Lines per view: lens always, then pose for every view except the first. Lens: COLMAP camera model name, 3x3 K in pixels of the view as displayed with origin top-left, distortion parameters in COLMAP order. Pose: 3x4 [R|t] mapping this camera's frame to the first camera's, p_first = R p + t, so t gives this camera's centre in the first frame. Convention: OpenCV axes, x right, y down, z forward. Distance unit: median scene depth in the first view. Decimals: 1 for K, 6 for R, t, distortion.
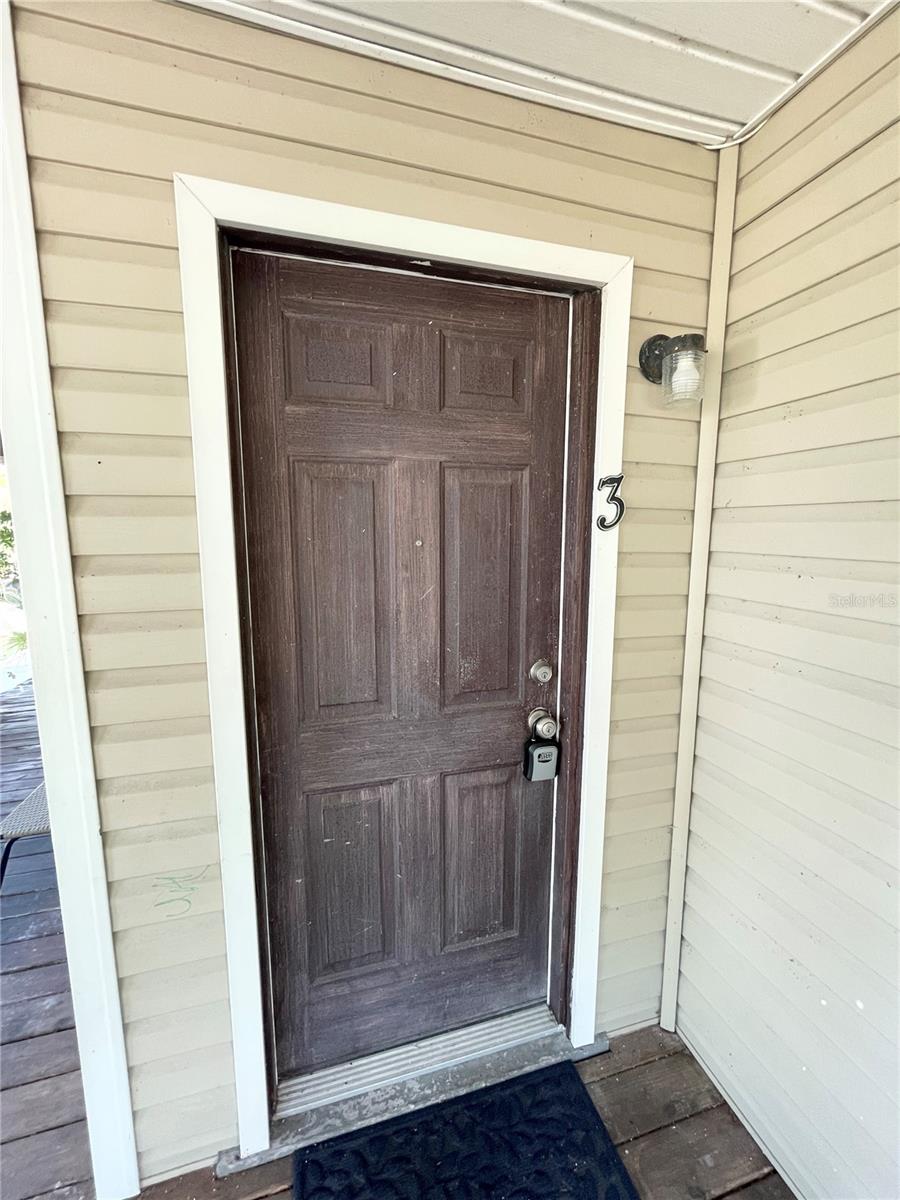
lens RADIAL K [[482.9, 0, 450.2], [0, 482.9, 595.3], [0, 0, 1]] dist [-0.006439, 0.000388]
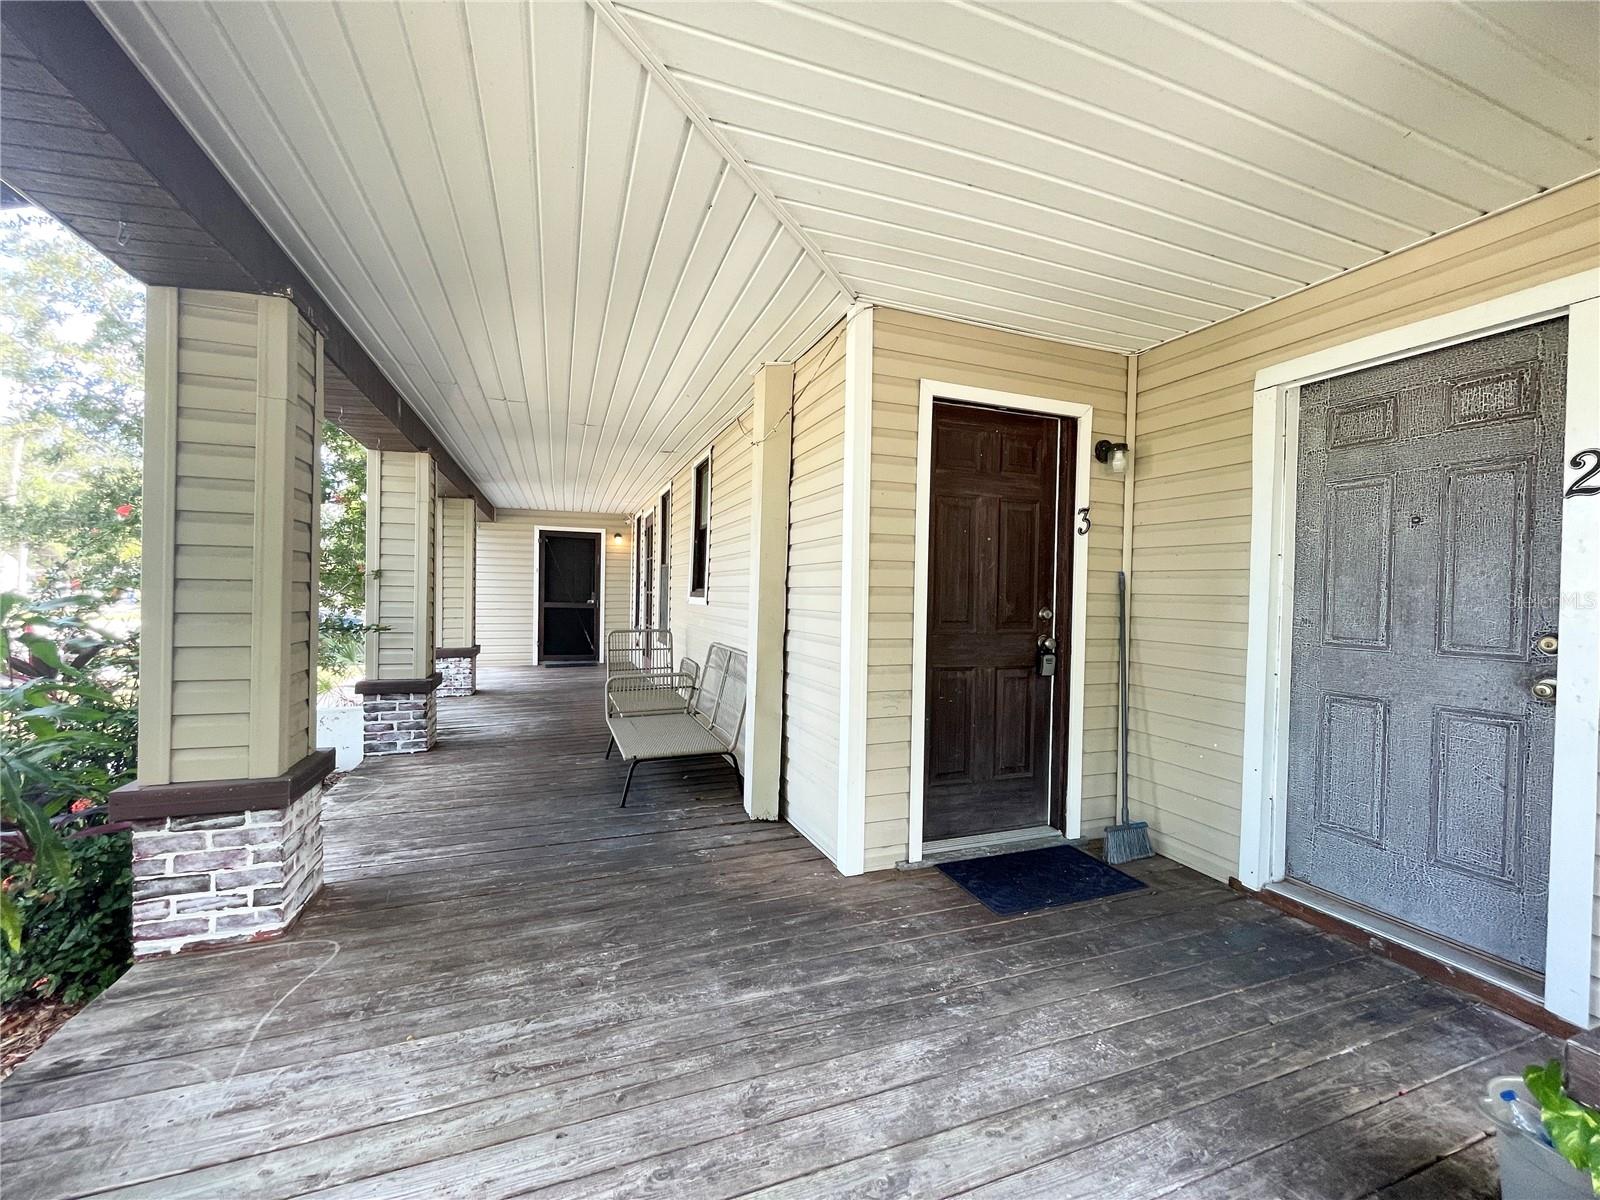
lens RADIAL K [[643.9, 0, 798.2], [0, 643.9, 599.9], [0, 0, 1]] dist [-0.006439, 0.000388]
pose [[0.997081, 0.018323, 0.074122, -0.982718], [-0.009299, 0.992693, -0.120311, 0.437050], [-0.075785, 0.119271, 0.989965, -1.418074]]
